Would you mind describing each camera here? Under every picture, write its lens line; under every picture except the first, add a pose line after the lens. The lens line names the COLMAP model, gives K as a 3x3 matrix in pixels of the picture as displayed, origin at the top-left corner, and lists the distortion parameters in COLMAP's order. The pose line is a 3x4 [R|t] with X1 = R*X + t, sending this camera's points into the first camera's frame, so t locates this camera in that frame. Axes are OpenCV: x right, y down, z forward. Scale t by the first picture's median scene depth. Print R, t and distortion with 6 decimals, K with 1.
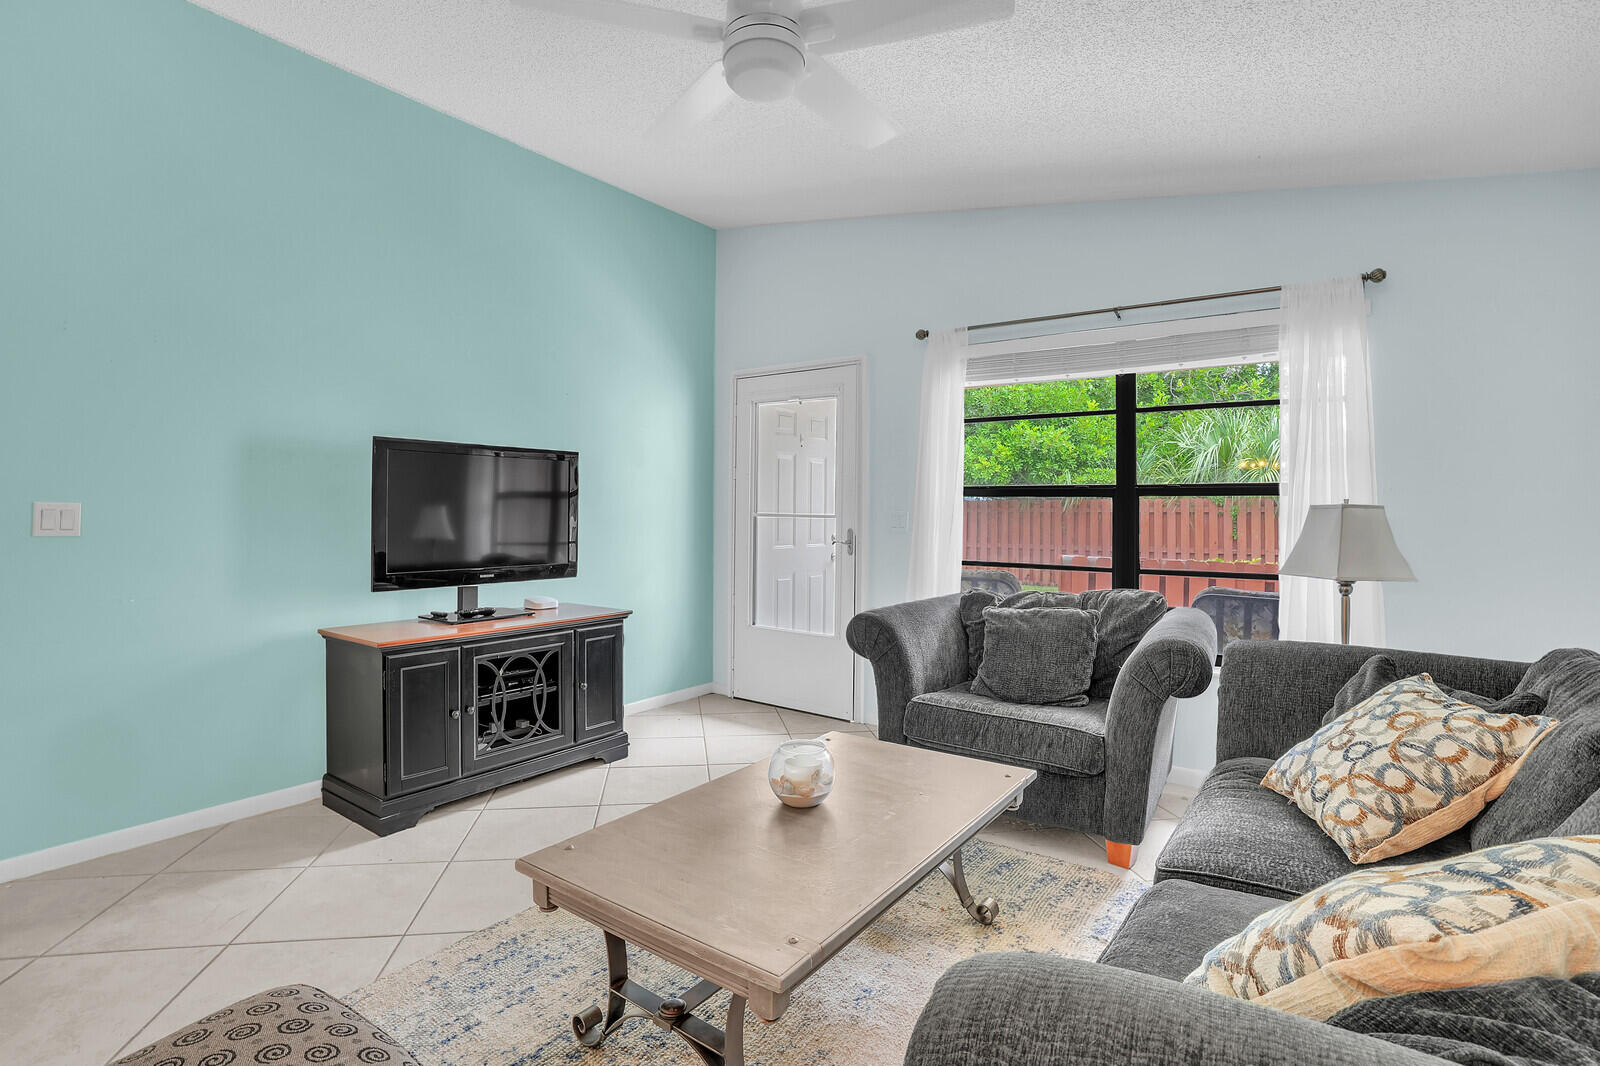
lens RADIAL K [[766.8, 0, 801.5], [0, 766.8, 506.5], [0, 0, 1]] dist [-0.067444, 0.025874]
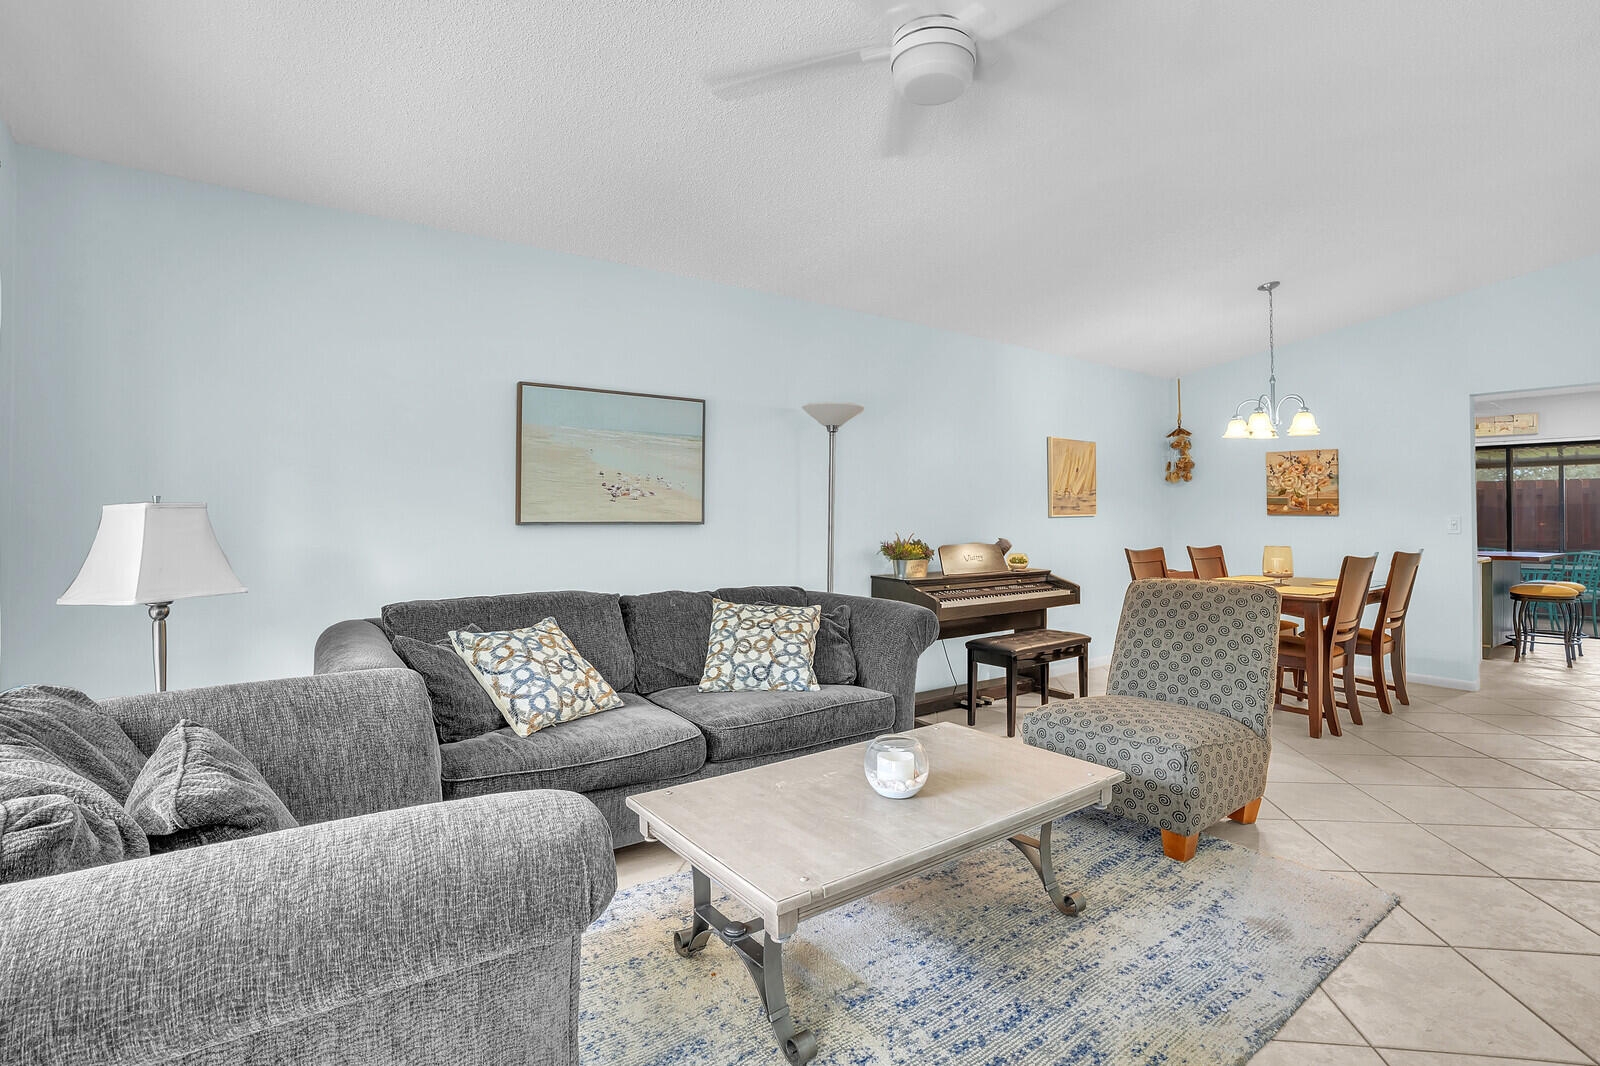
lens RADIAL K [[766.8, 0, 801.5], [0, 766.8, 506.5], [0, 0, 1]] dist [-0.067444, 0.025874]
pose [[-0.948021, 0.001833, 0.318202, -0.103339], [-0.003587, 0.999858, -0.016447, 0.008987], [-0.318187, -0.016733, -0.947880, 1.112617]]
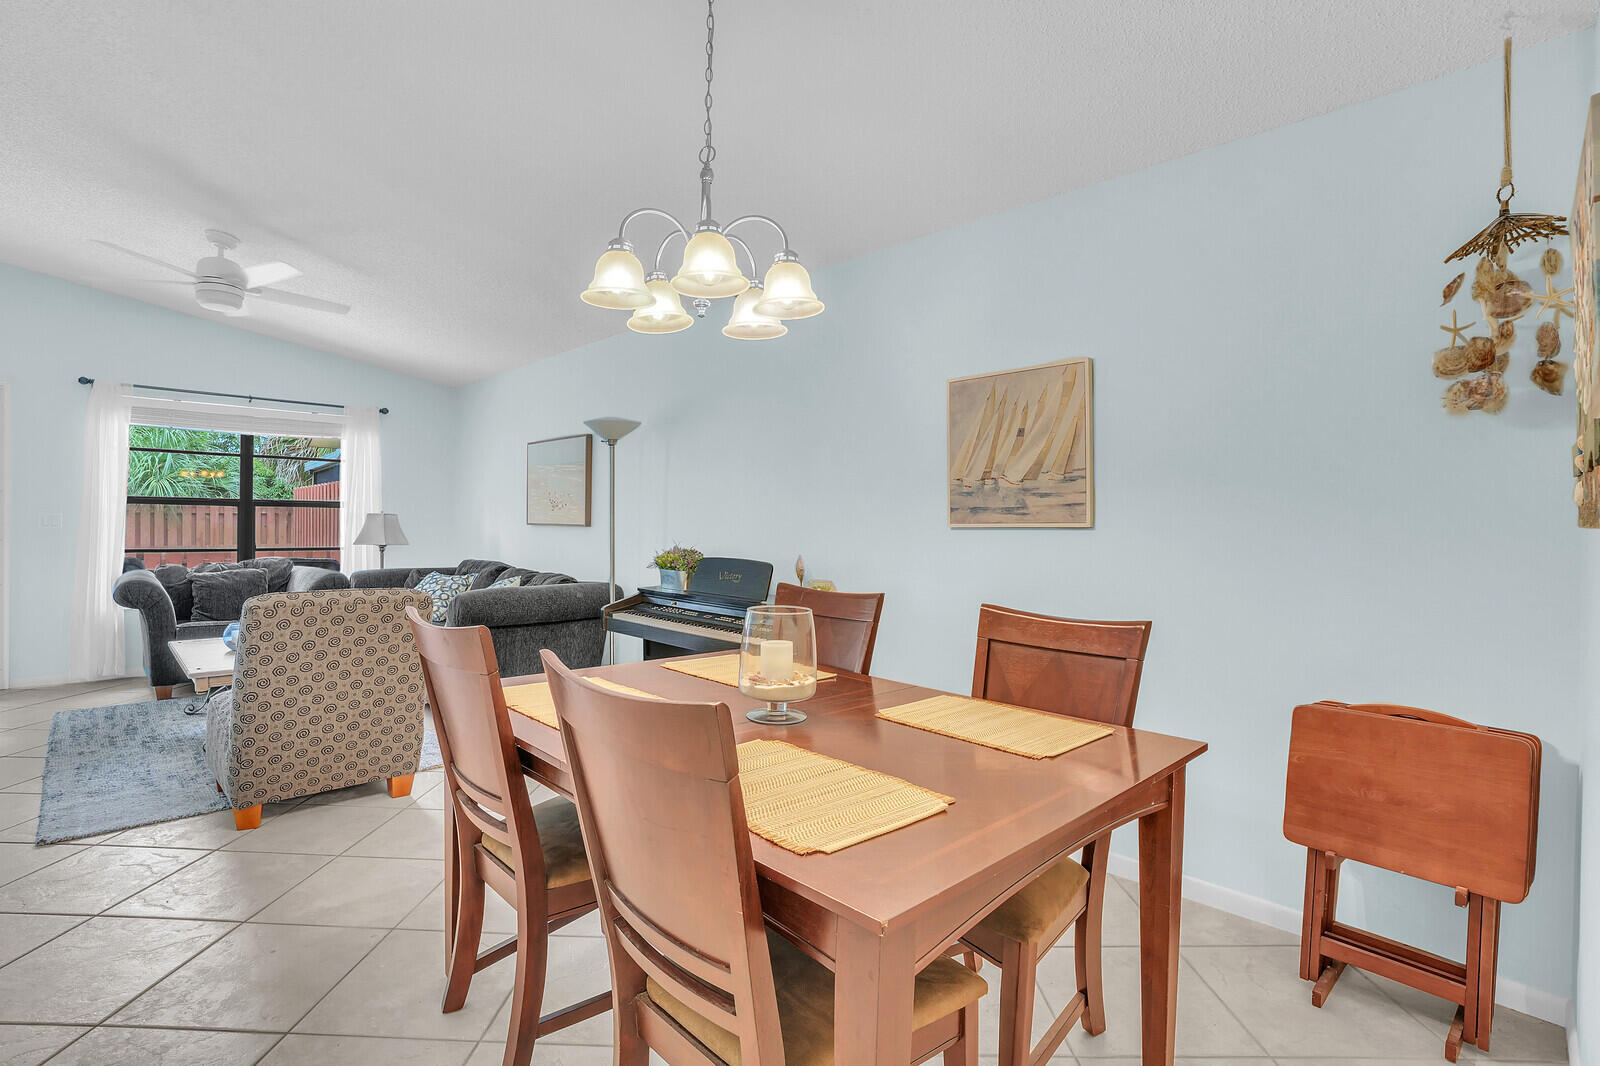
lens RADIAL K [[750.5, 0, 793.1], [0, 750.5, 534.4], [0, 0, 1]] dist [-0.065685, 0.028252]
pose [[0.190521, -0.015655, 0.981558, -0.939443], [-0.016789, 0.999675, 0.019203, -0.002453], [-0.981540, -0.020138, 0.190196, -0.510158]]
